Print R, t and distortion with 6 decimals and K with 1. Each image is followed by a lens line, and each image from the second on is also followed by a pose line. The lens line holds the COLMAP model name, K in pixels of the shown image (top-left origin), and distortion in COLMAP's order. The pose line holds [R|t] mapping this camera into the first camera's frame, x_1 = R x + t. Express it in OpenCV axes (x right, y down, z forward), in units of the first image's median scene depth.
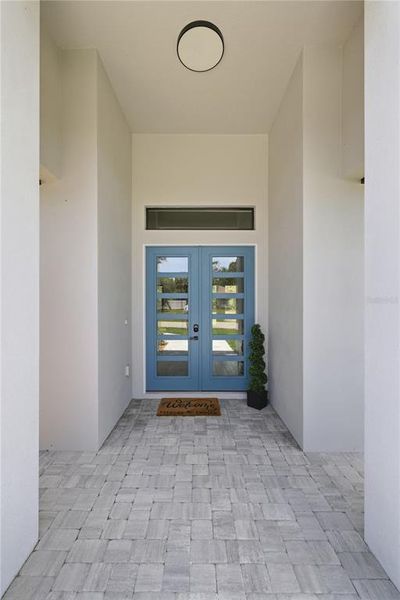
lens RADIAL K [[273.0, 0, 197.3], [0, 273.0, 296.9], [0, 0, 1]] dist [-0.011134, 0.000637]
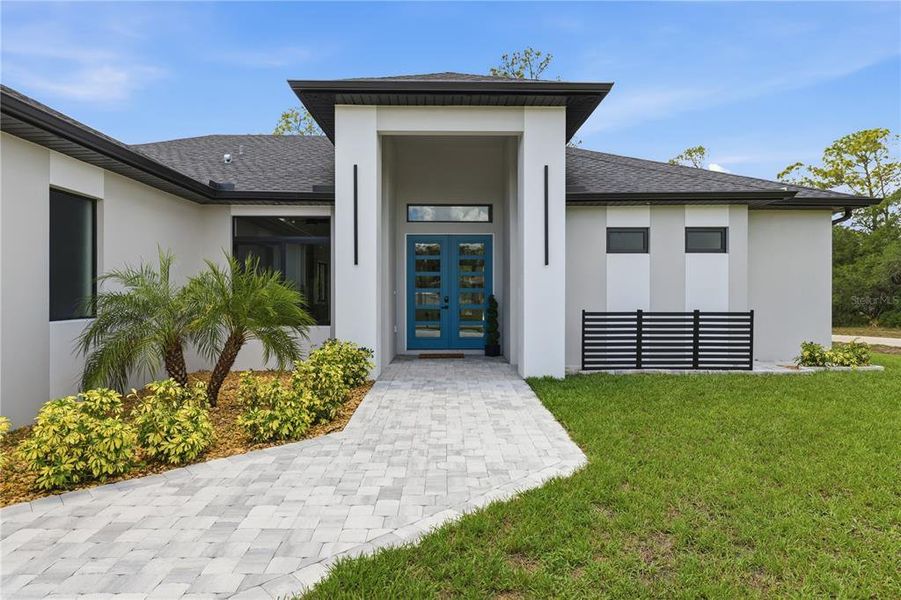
lens RADIAL K [[516.1, 0, 451.1], [0, 516.1, 295.0], [0, 0, 1]] dist [0.004435, -0.001514]
pose [[0.999935, 0.000264, 0.011362, -0.009989], [-0.000214, 0.999990, -0.004401, 0.106110], [-0.011363, 0.004398, 0.999926, -1.417047]]
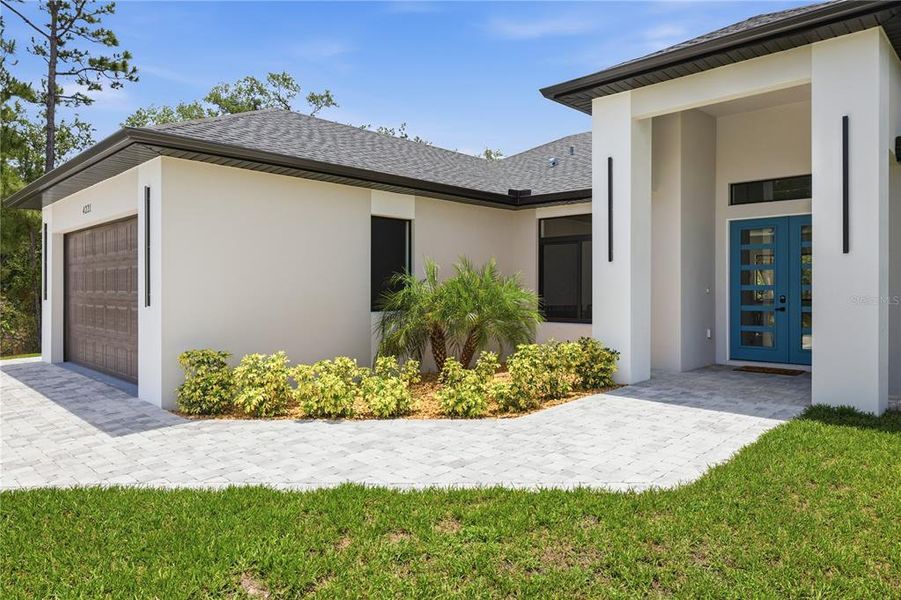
lens RADIAL K [[591.6, 0, 453.9], [0, 591.6, 292.9], [0, 0, 1]] dist [-0.003488, 0.002859]
pose [[0.710897, 0.004607, -0.703281, 0.664769], [-0.006043, 0.999982, 0.000442, 0.098970], [0.703270, 0.003936, 0.710912, -1.383880]]
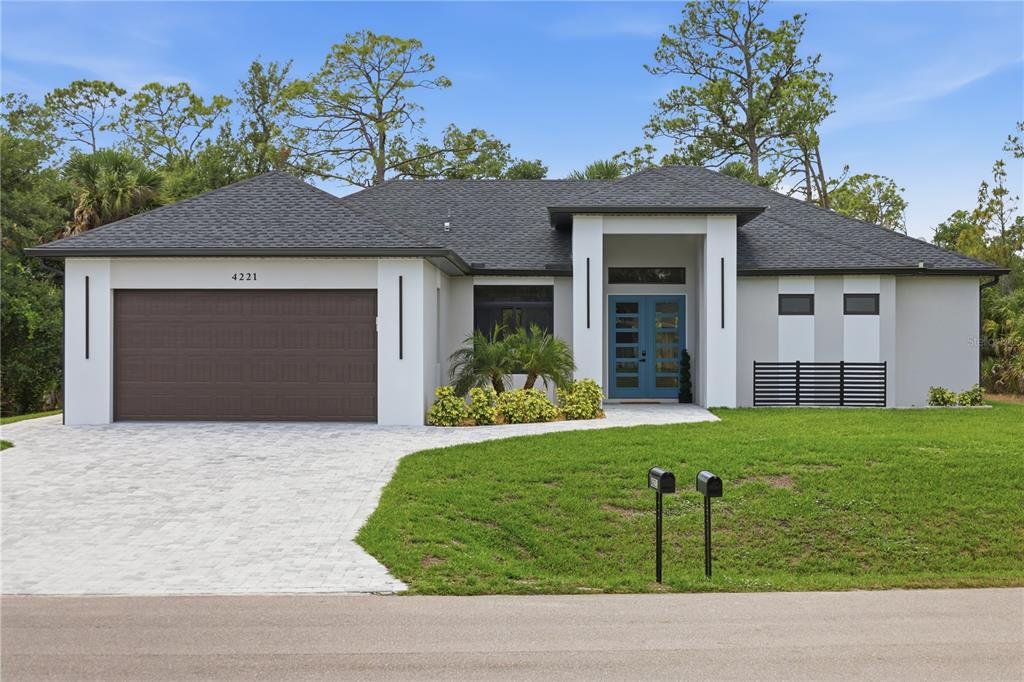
lens RADIAL K [[1473.6, 0, 516.4], [0, 1473.6, 339.8], [0, 0, 1]] dist [0.046329, 0.000000]
pose [[0.999544, 0.000835, -0.030170, -0.439396], [-0.001133, 0.999951, -0.009848, 0.122969], [0.030160, 0.009878, 0.999496, -6.739186]]
